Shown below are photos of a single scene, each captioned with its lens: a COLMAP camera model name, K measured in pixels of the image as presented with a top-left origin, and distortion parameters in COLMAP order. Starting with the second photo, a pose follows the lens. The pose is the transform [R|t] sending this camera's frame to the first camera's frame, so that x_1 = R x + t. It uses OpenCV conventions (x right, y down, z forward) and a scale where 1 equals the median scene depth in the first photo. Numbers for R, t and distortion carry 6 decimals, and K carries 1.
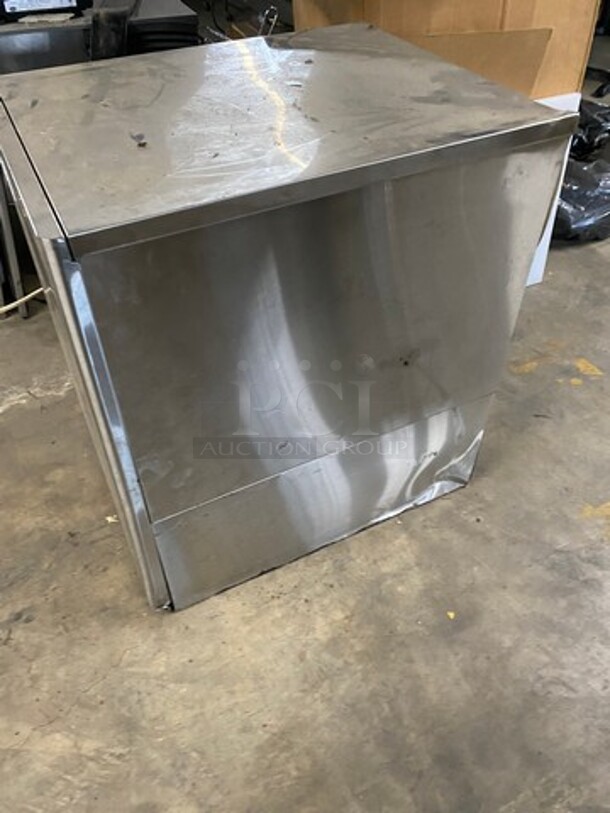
lens RADIAL K [[617.3, 0, 305.0], [0, 617.3, 406.5], [0, 0, 1]] dist [0.005266, -0.004771]
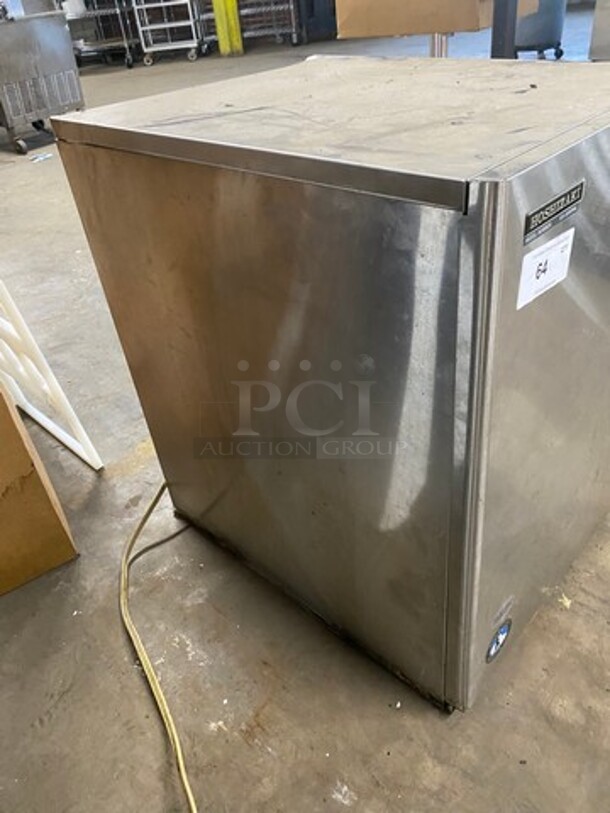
lens RADIAL K [[617.3, 0, 305.0], [0, 617.3, 406.5], [0, 0, 1]] dist [0.005266, -0.004771]
pose [[-0.338998, -0.507567, 0.792121, -0.851989], [0.728427, 0.391236, 0.562431, -0.739338], [-0.595378, 0.767665, 0.237098, 0.990880]]
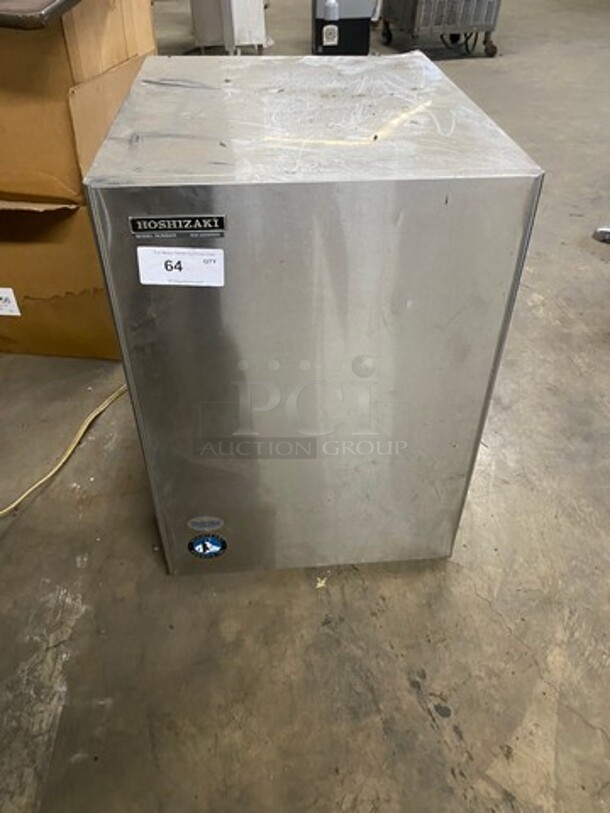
lens RADIAL K [[603.4, 0, 305.0], [0, 603.4, 406.5], [0, 0, 1]] dist [-0.003944, -0.003081]
pose [[0.372553, -0.591014, 0.715477, -0.976820], [0.643316, 0.720141, 0.259888, -0.306686], [-0.668841, 0.363456, 0.648499, 0.414599]]
